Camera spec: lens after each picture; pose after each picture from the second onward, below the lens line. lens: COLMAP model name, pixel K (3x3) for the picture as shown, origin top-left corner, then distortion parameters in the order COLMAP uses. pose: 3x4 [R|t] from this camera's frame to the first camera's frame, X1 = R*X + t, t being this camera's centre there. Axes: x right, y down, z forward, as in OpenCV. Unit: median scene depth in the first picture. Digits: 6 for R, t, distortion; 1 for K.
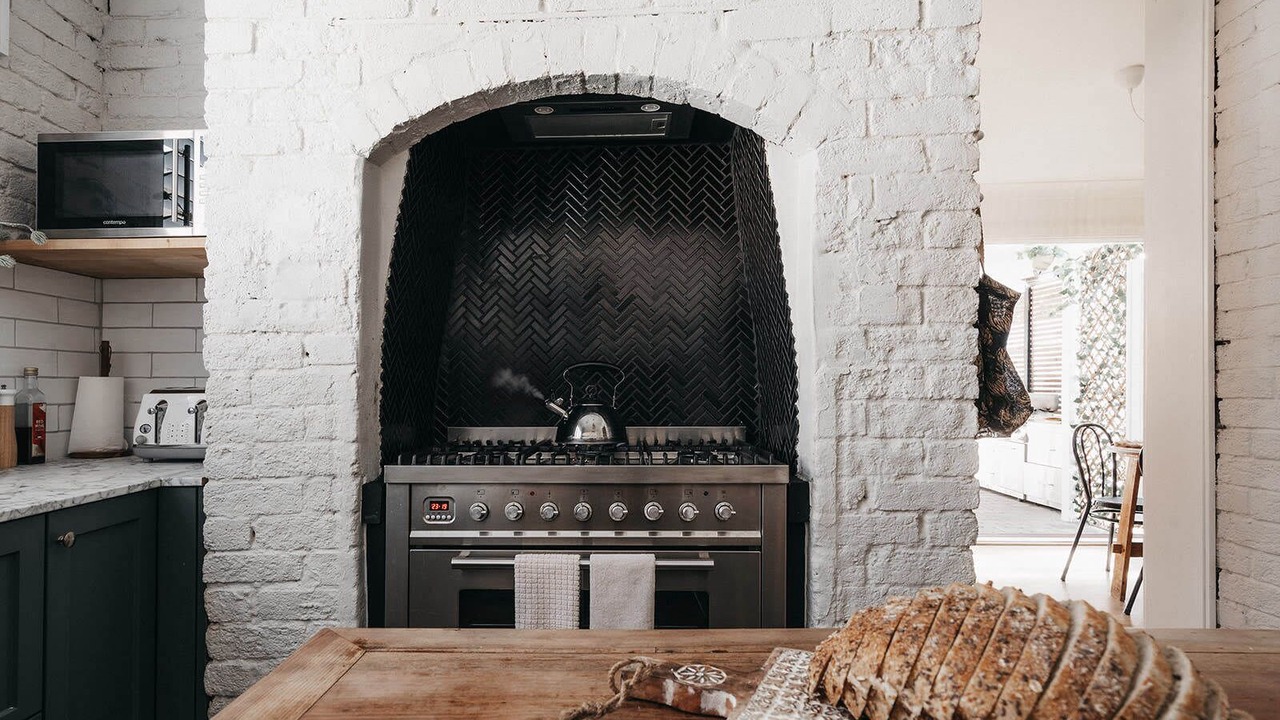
lens RADIAL K [[719.9, 0, 616.4], [0, 719.9, 382.5], [0, 0, 1]] dist [-0.004184, 0.001275]
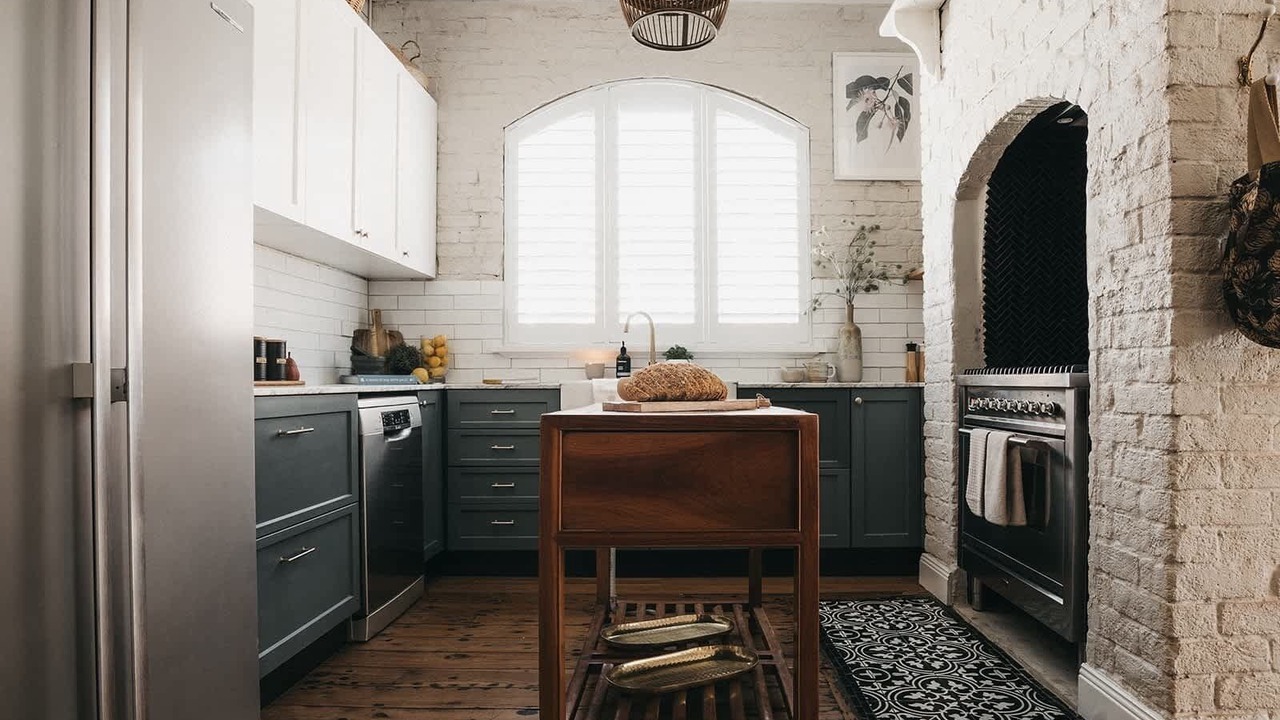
lens RADIAL K [[821.3, 0, 697.1], [0, 821.3, 358.5], [0, 0, 1]] dist [-0.076227, 0.031679]
pose [[0.053763, -0.026656, -0.998198, 1.601142], [0.008072, 0.999623, -0.026259, 0.120494], [0.998521, -0.006646, 0.053958, 0.265034]]
